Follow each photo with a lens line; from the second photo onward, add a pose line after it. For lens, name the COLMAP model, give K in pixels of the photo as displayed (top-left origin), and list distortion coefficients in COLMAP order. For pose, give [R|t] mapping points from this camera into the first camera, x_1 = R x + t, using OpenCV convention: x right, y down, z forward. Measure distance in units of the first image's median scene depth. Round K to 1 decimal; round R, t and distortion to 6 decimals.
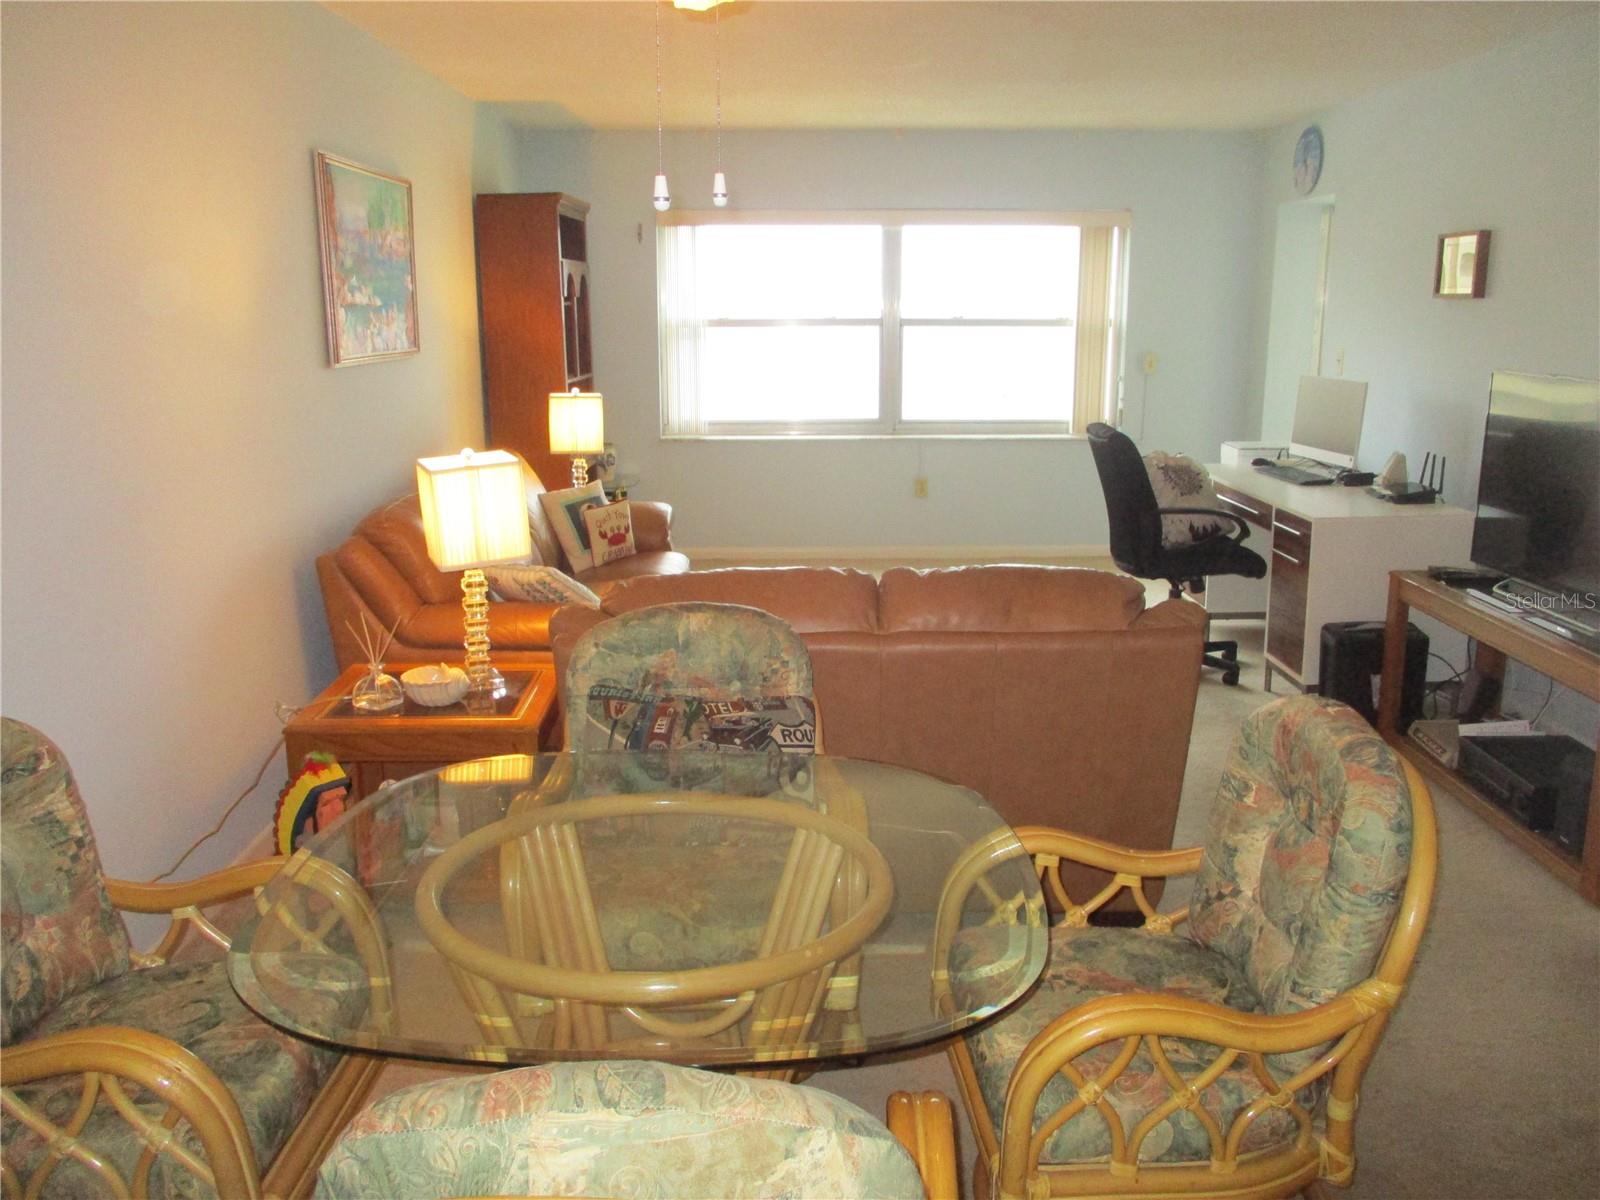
lens RADIAL K [[1286.5, 0, 791.1], [0, 1286.5, 592.9], [0, 0, 1]] dist [-0.042546, 0.021730]
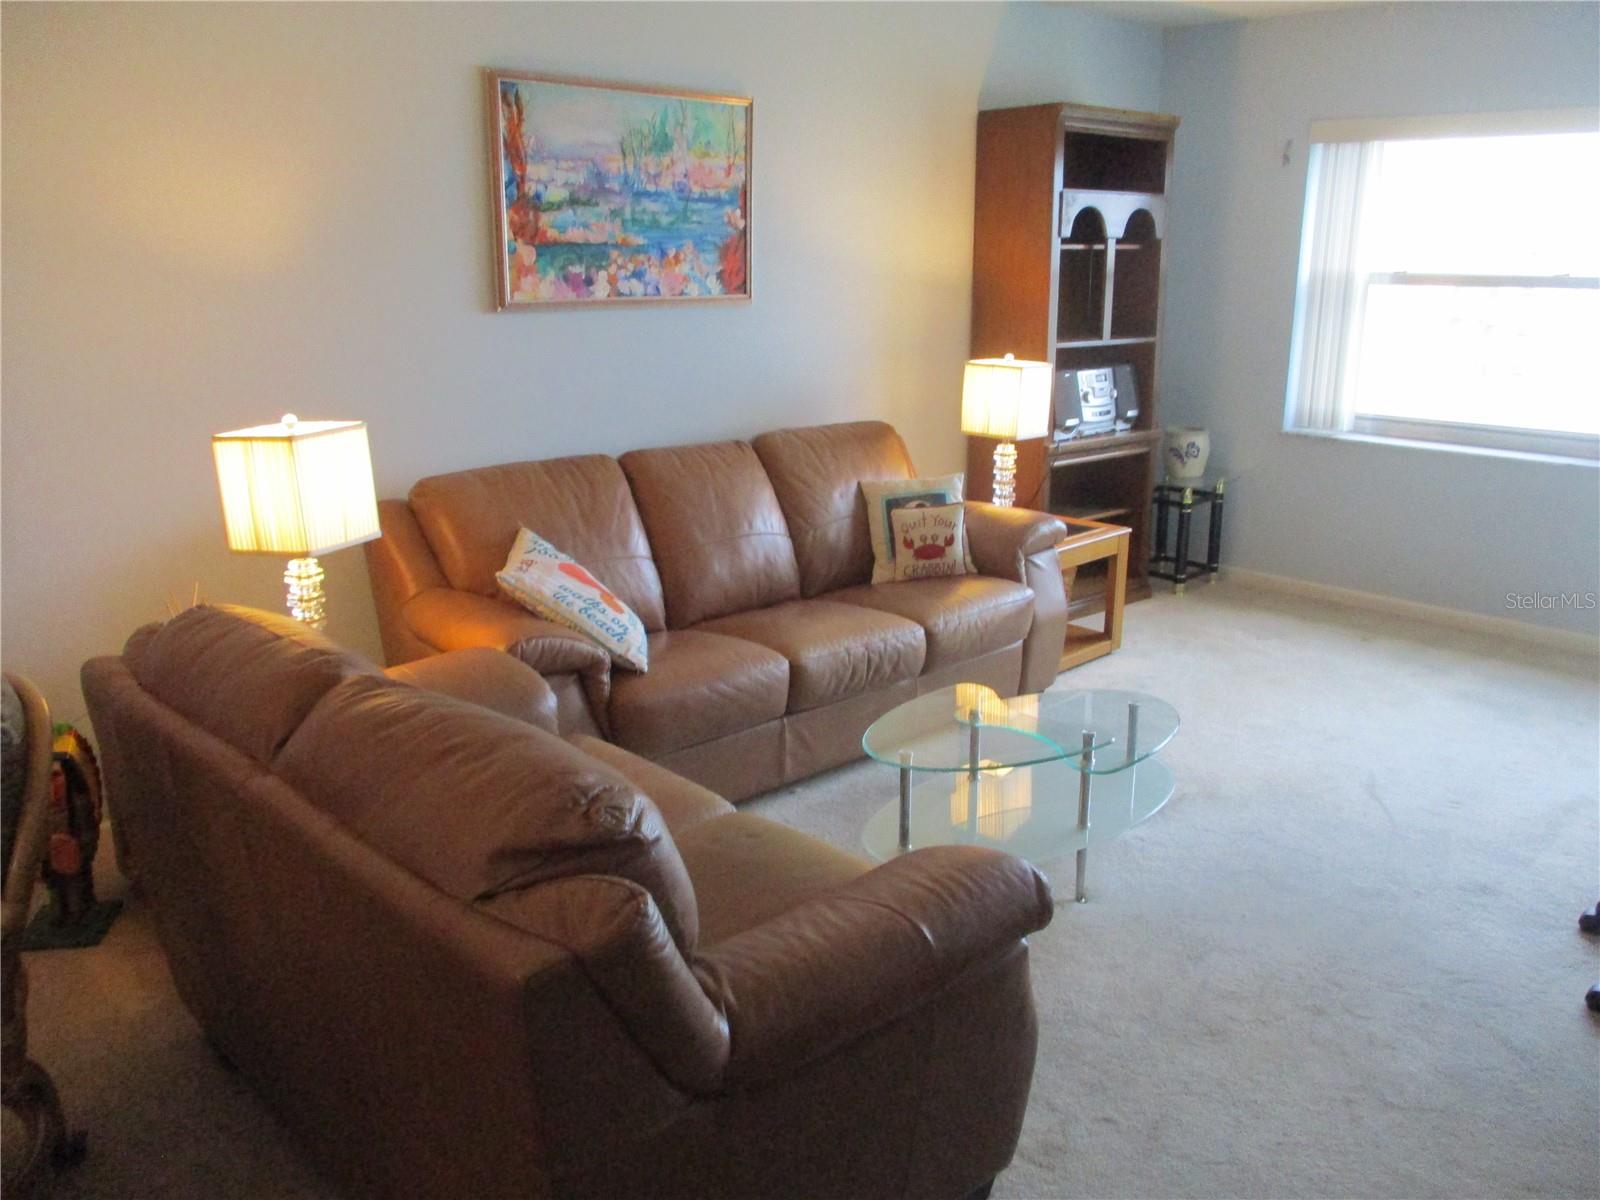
lens RADIAL K [[1286.5, 0, 800.2], [0, 1286.5, 597.0], [0, 0, 1]] dist [-0.042546, 0.021730]
pose [[0.683673, 0.196764, -0.702763, 0.354888], [-0.166500, 0.979625, 0.112305, -0.087639], [0.710542, 0.040230, 0.702504, 0.394962]]
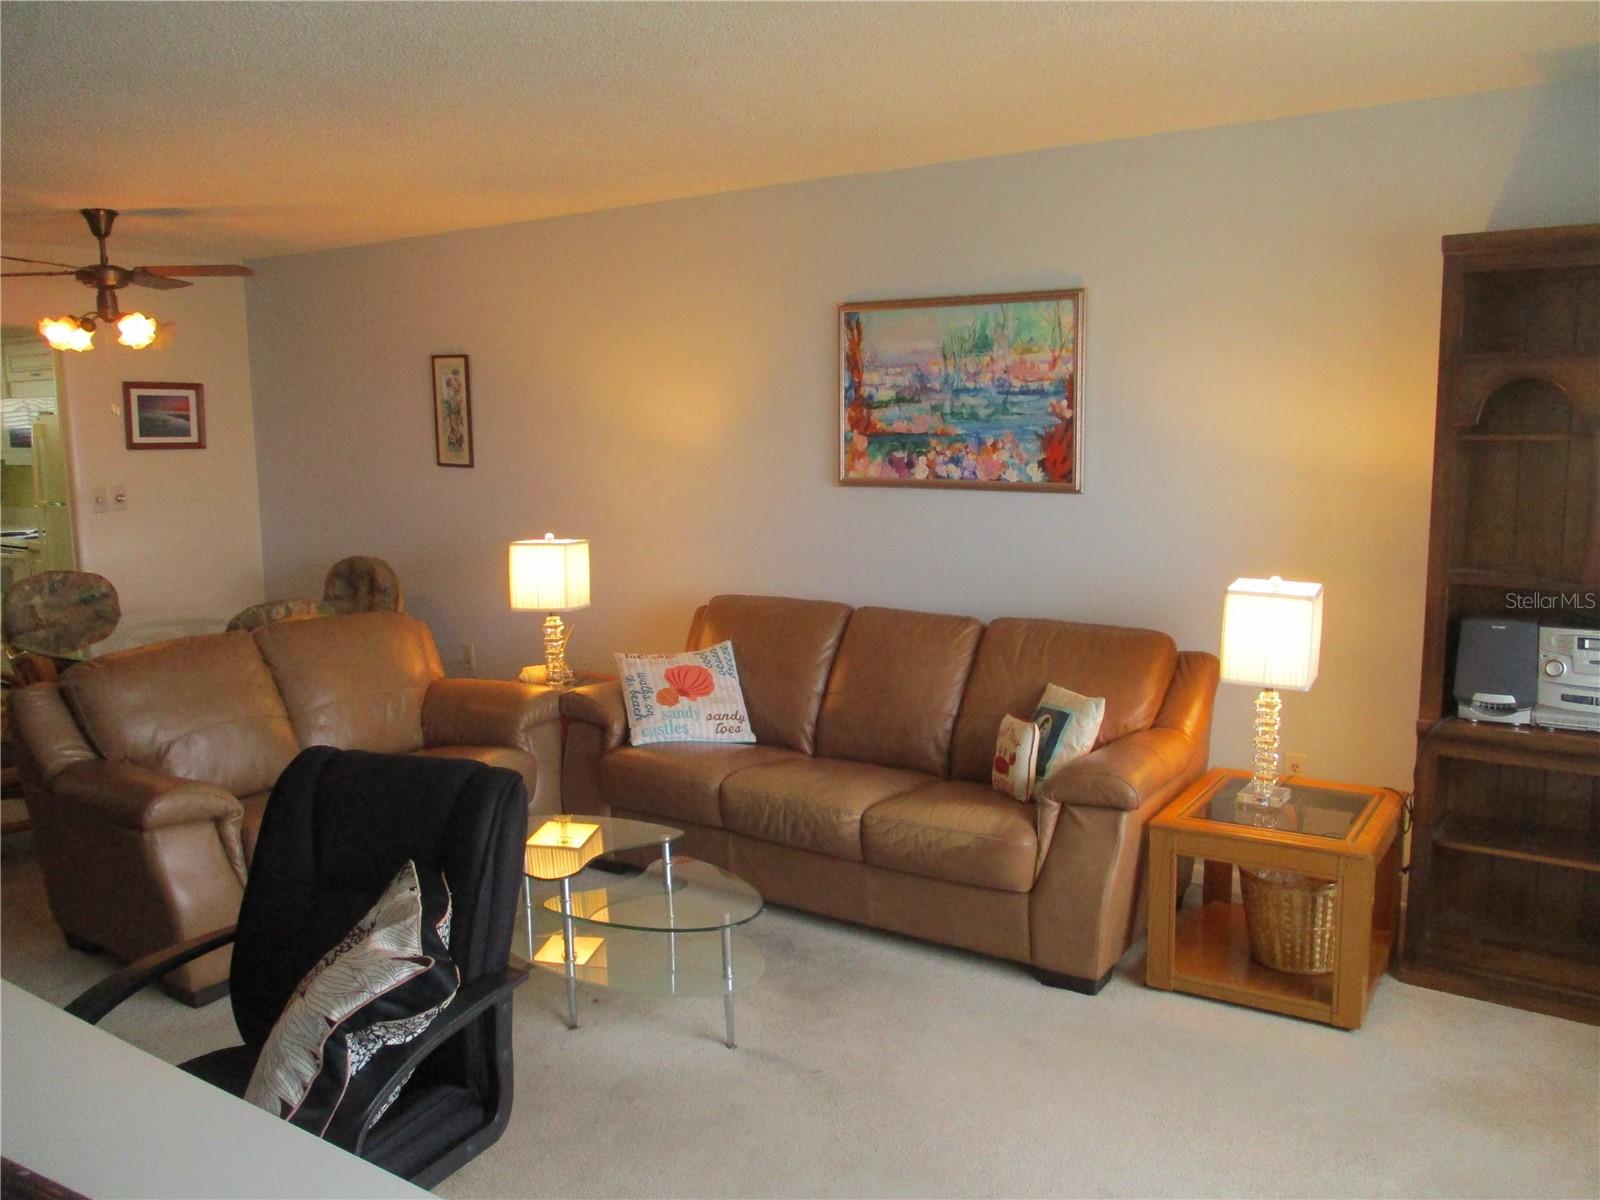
lens RADIAL K [[1286.5, 0, 804.0], [0, 1286.5, 612.1], [0, 0, 1]] dist [-0.042546, 0.021730]
pose [[-0.573320, 0.136594, -0.807865, 0.481593], [-0.166471, 0.946019, 0.278093, -0.296408], [0.802241, 0.293923, -0.519633, 1.235300]]
